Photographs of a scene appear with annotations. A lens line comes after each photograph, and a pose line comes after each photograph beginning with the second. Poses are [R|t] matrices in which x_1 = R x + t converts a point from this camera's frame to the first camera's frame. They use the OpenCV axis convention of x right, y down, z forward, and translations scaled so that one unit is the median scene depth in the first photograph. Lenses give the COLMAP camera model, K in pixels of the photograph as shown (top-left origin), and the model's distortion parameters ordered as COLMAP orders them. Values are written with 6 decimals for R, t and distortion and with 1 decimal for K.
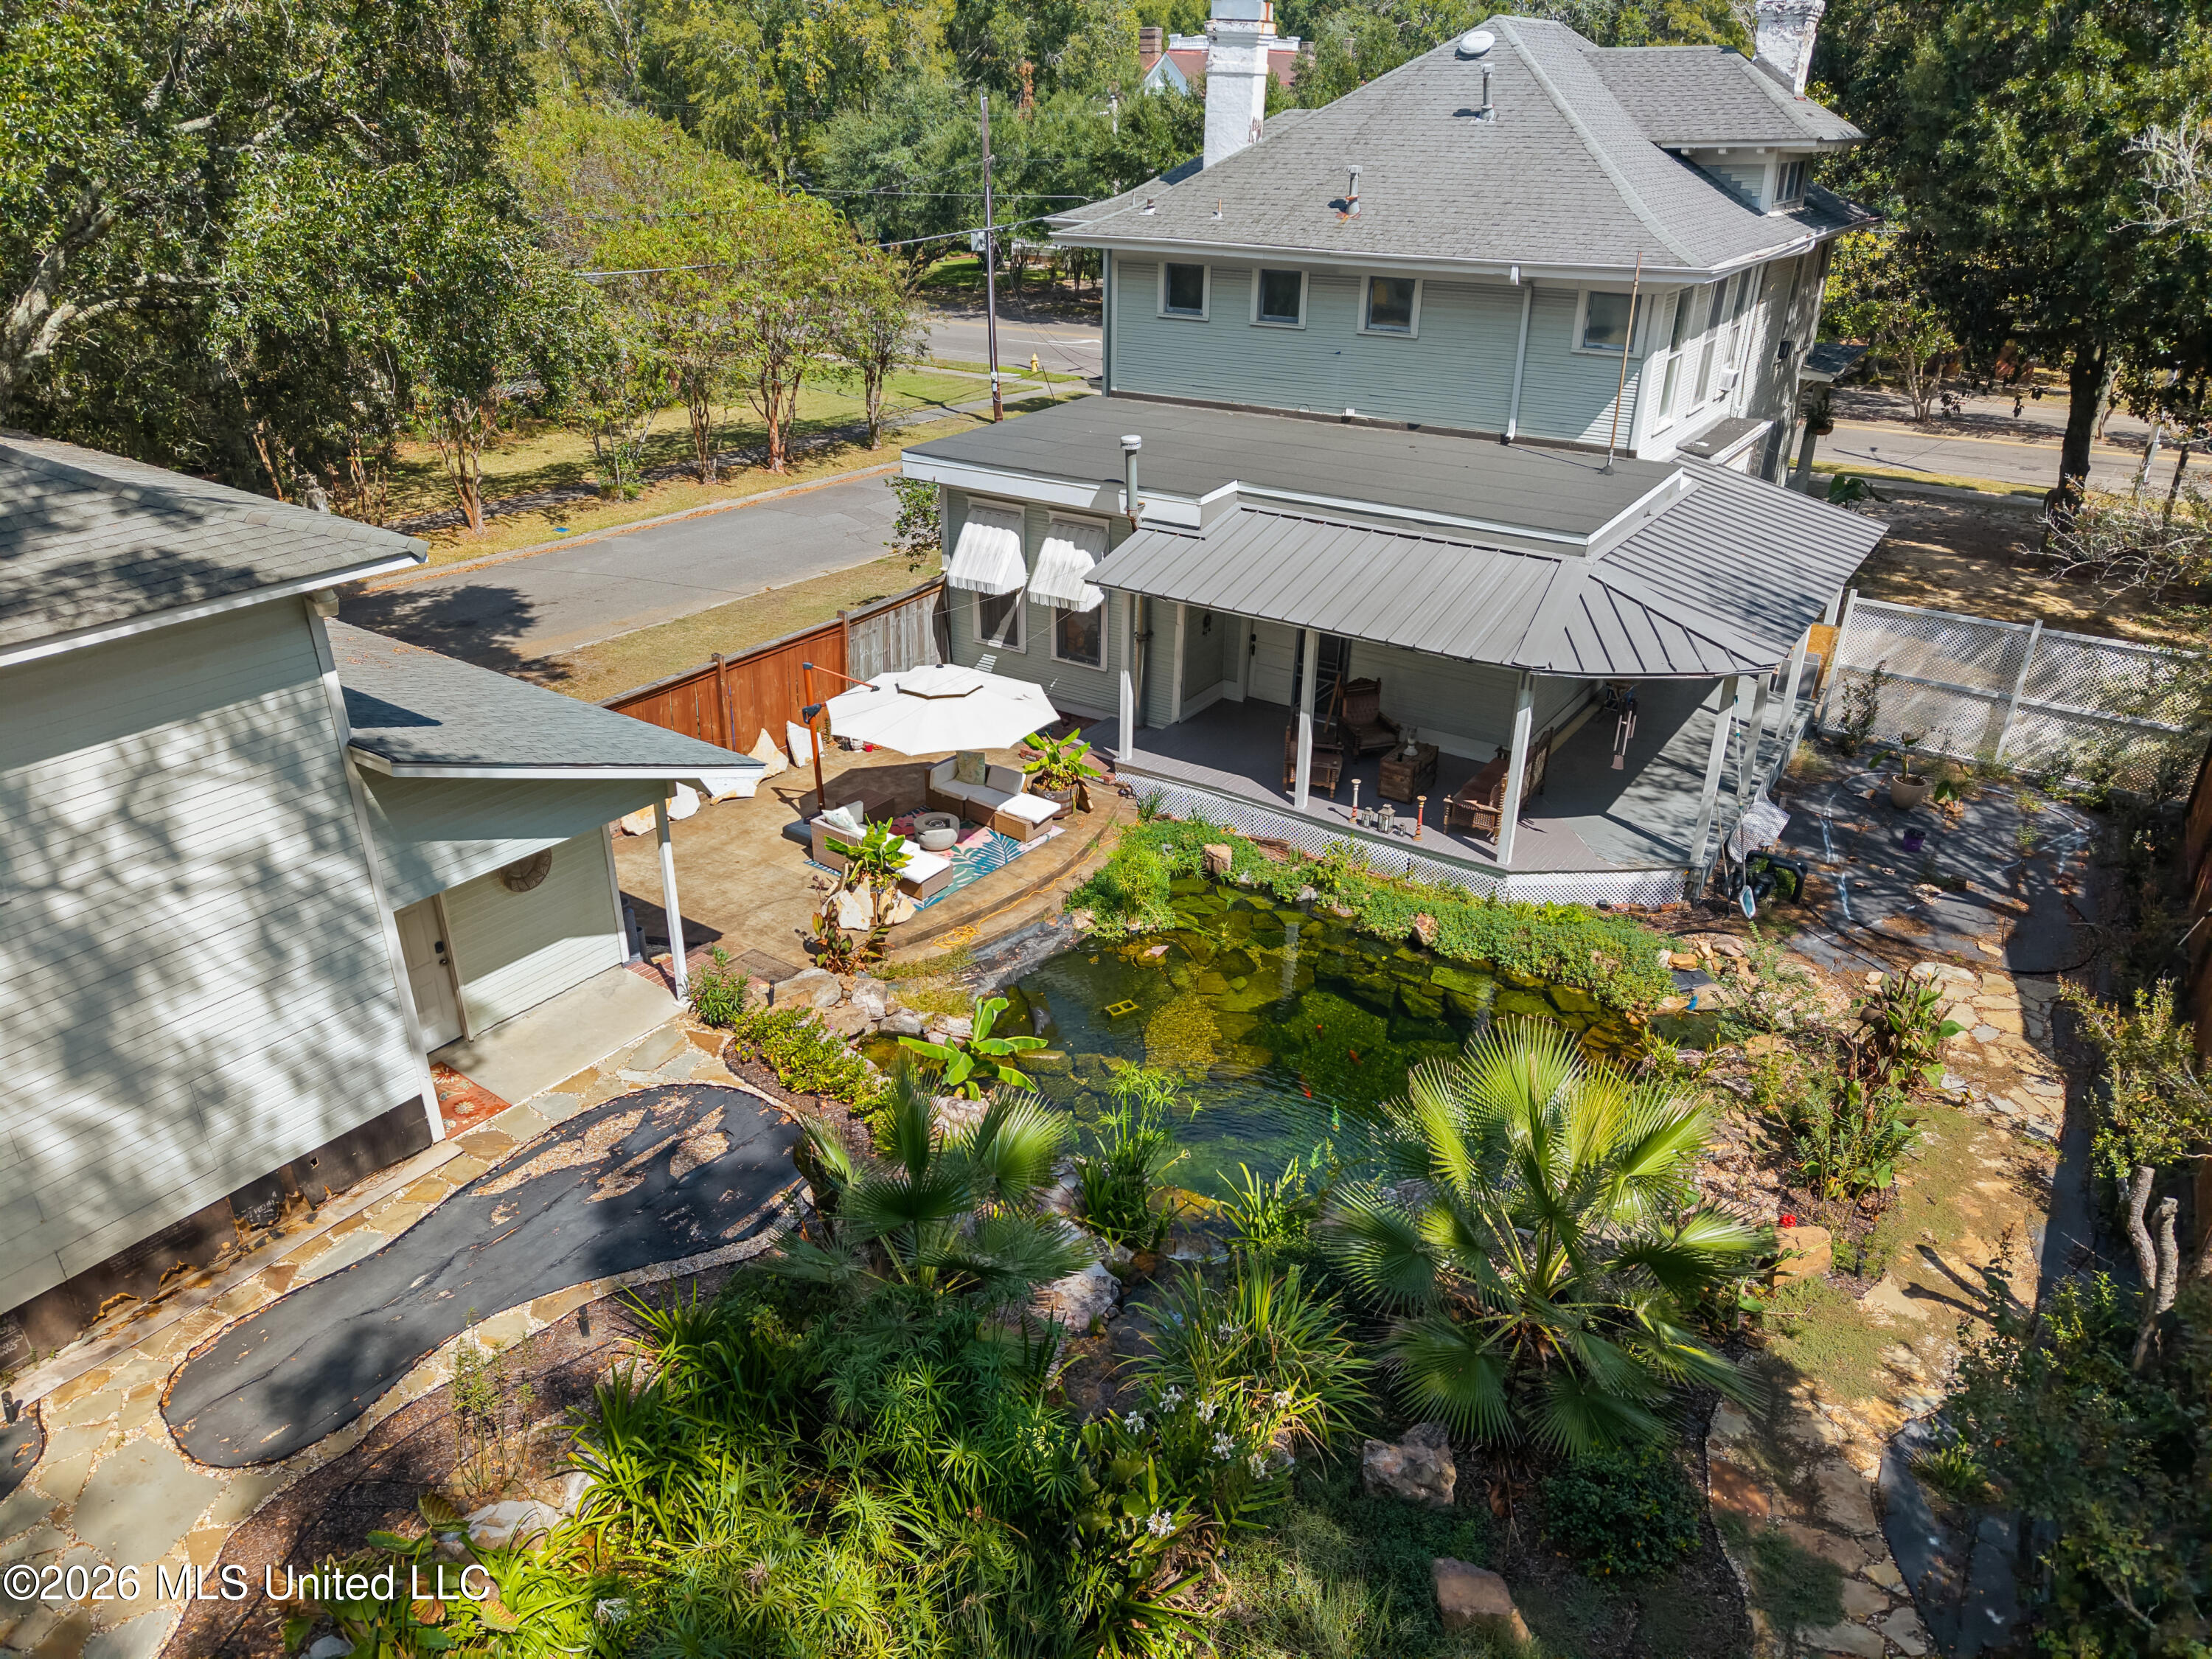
lens RADIAL K [[1484.8, 0, 1103.3], [0, 1484.8, 792.0], [0, 0, 1]] dist [0.006746, -0.005234]
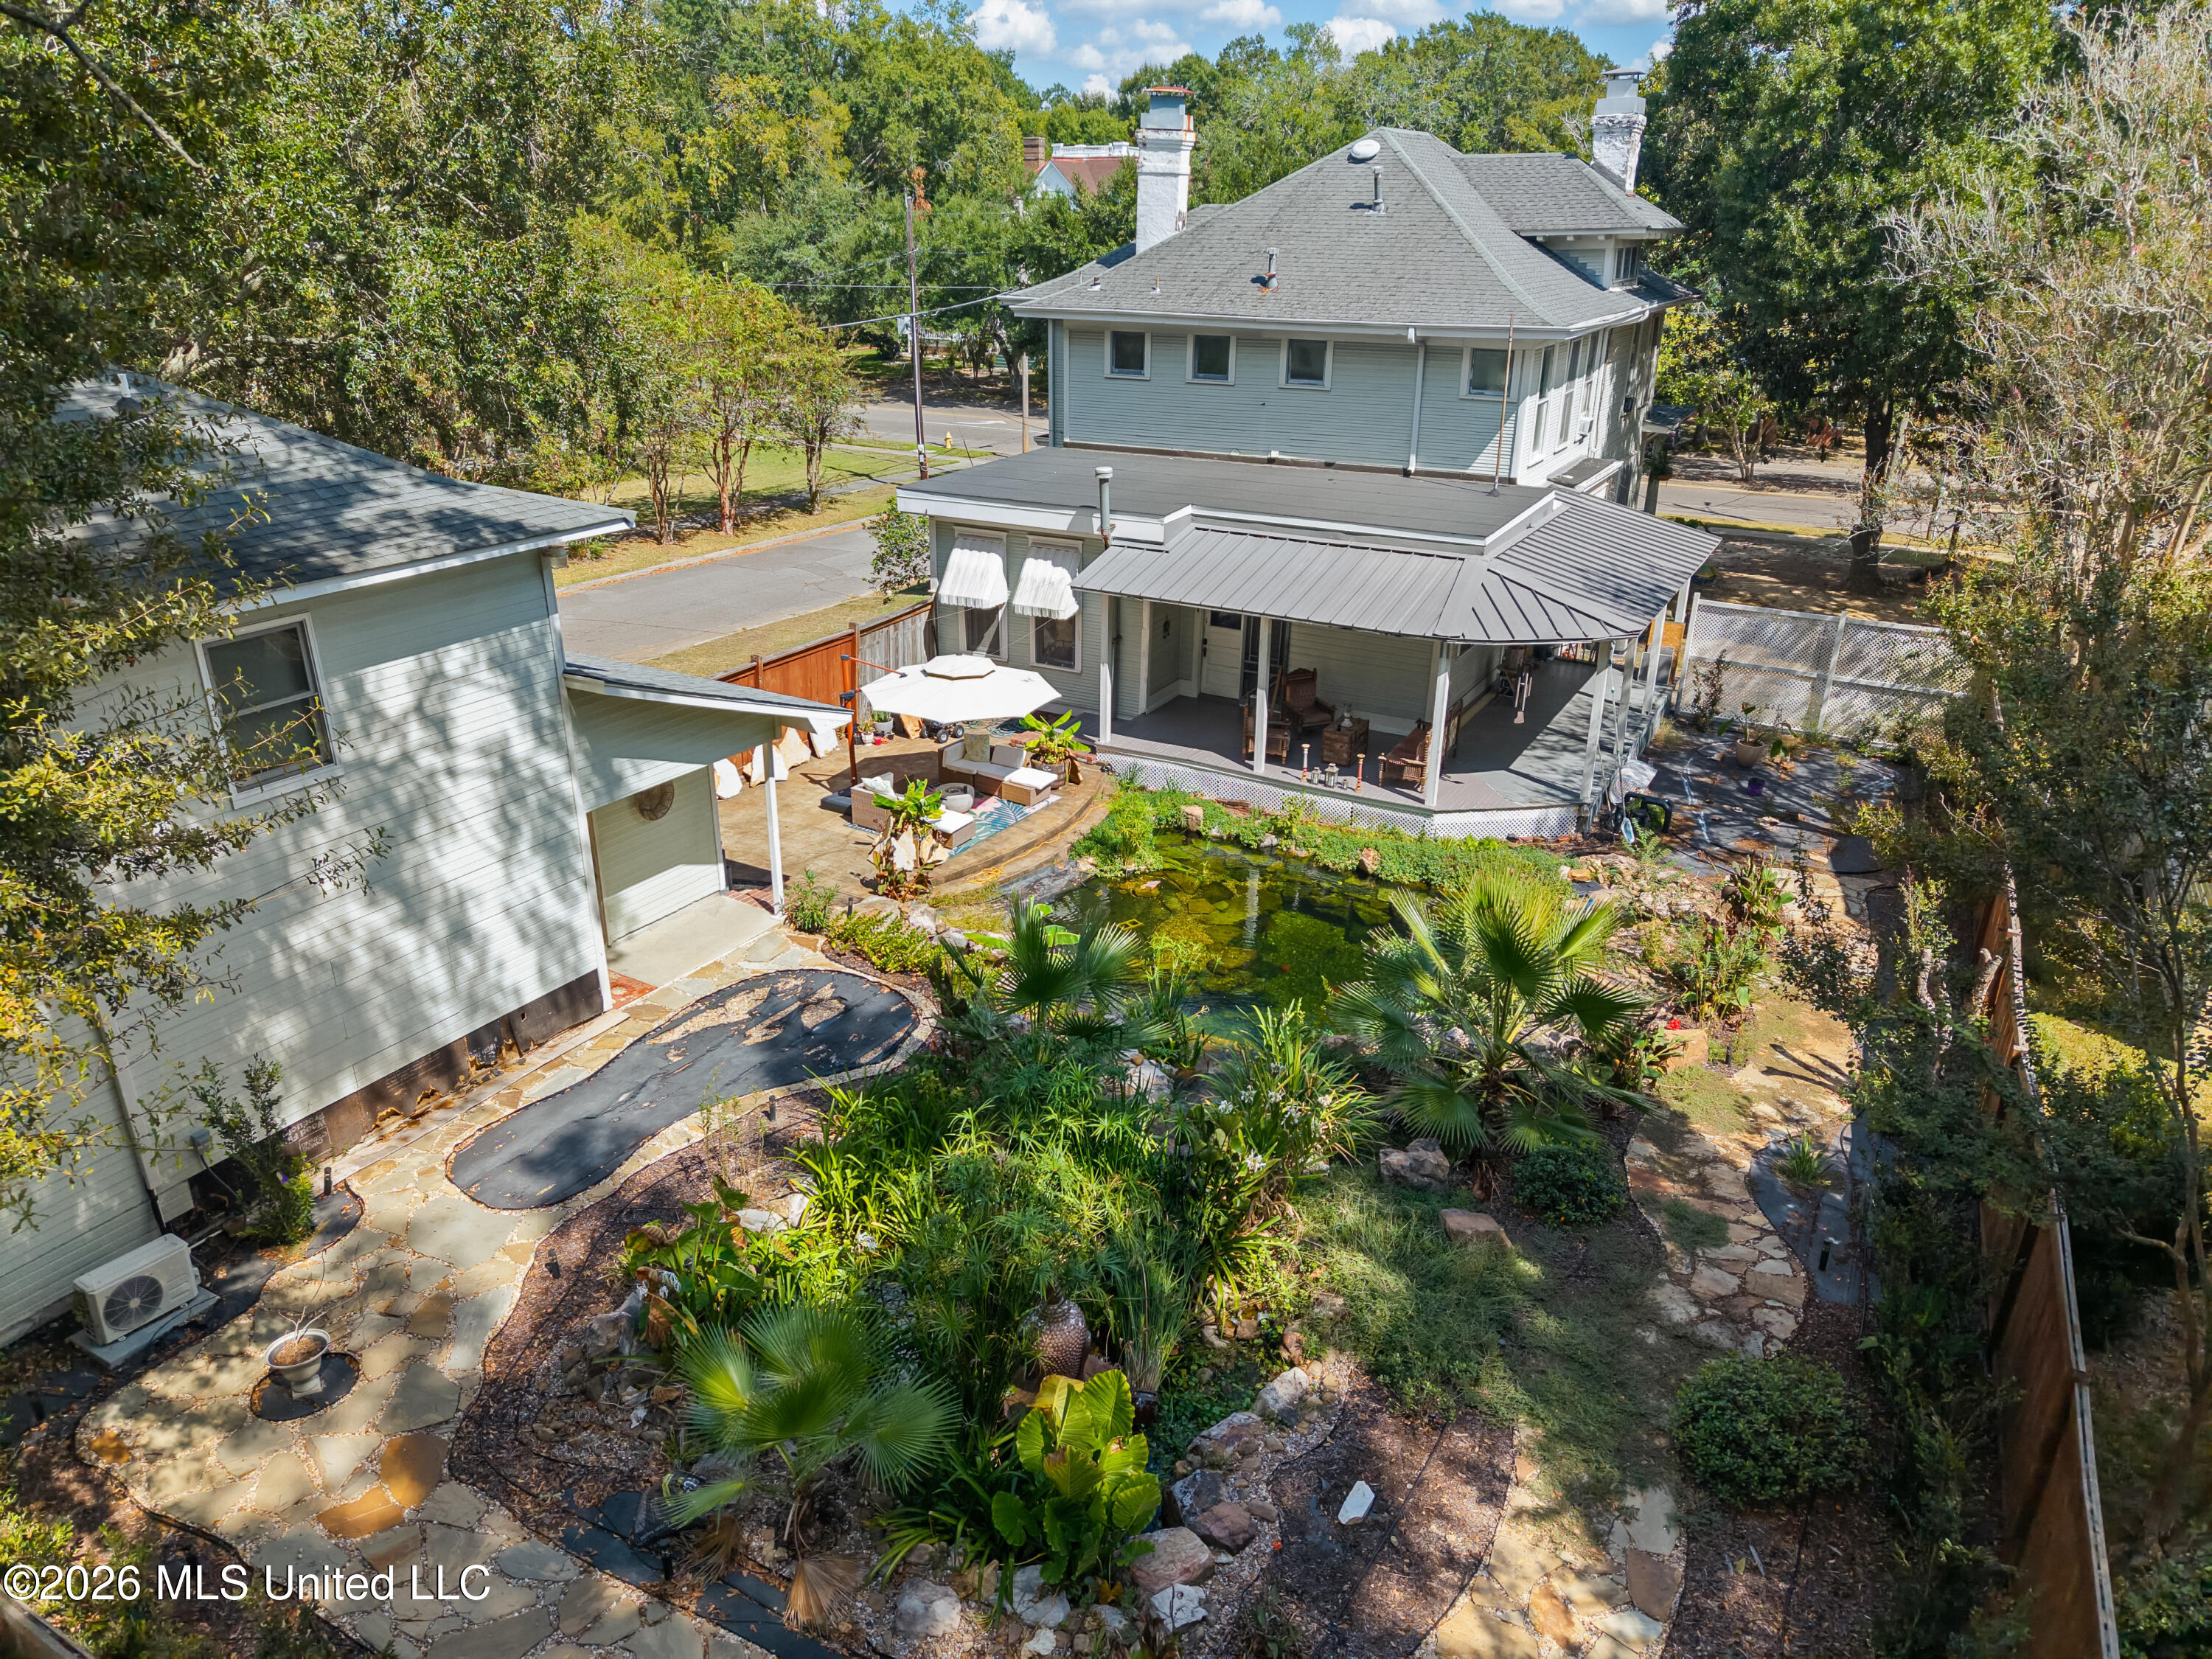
lens RADIAL K [[1484.8, 0, 1103.3], [0, 1484.8, 792.0], [0, 0, 1]] dist [0.006746, -0.005234]
pose [[0.996263, -0.029027, 0.081350, -0.081375], [0.033918, 0.997658, -0.059390, 0.085609], [-0.079435, 0.061927, 0.994915, -0.158199]]
